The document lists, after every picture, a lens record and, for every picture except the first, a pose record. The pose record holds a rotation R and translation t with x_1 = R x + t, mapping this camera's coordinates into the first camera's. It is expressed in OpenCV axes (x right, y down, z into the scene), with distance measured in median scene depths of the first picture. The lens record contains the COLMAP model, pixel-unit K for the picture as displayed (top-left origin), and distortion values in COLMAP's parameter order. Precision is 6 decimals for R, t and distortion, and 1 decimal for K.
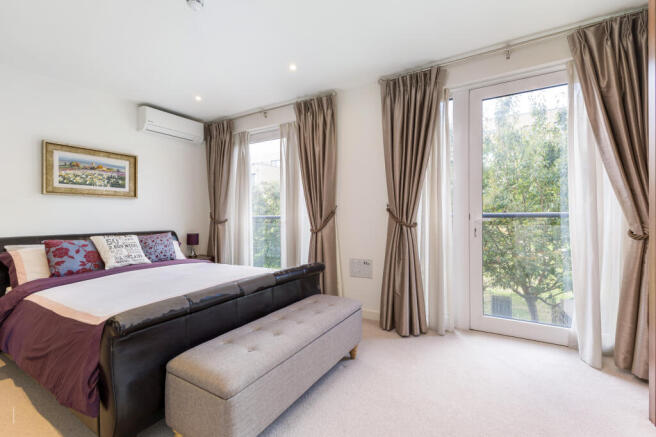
lens RADIAL K [[283.9, 0, 328.0], [0, 283.9, 219.2], [0, 0, 1]] dist [-0.000295, -0.000289]
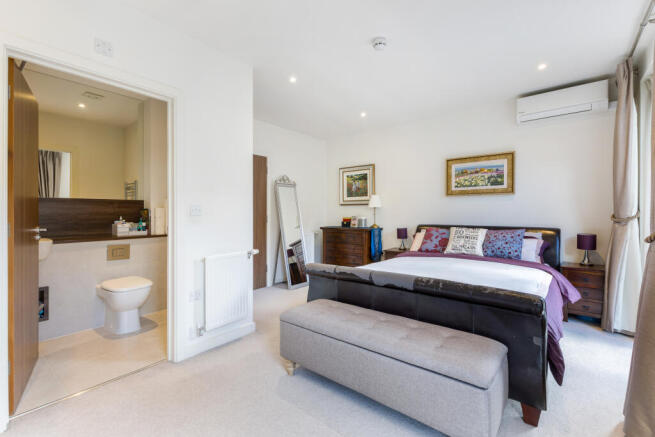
lens RADIAL K [[283.4, 0, 327.6], [0, 283.4, 217.3], [0, 0, 1]] dist [-0.000295, -0.000289]
pose [[-0.142561, 0.027327, -0.989409, 0.456209], [-0.004105, 0.999594, 0.028200, -0.016510], [0.989778, 0.008082, -0.142390, 0.527521]]
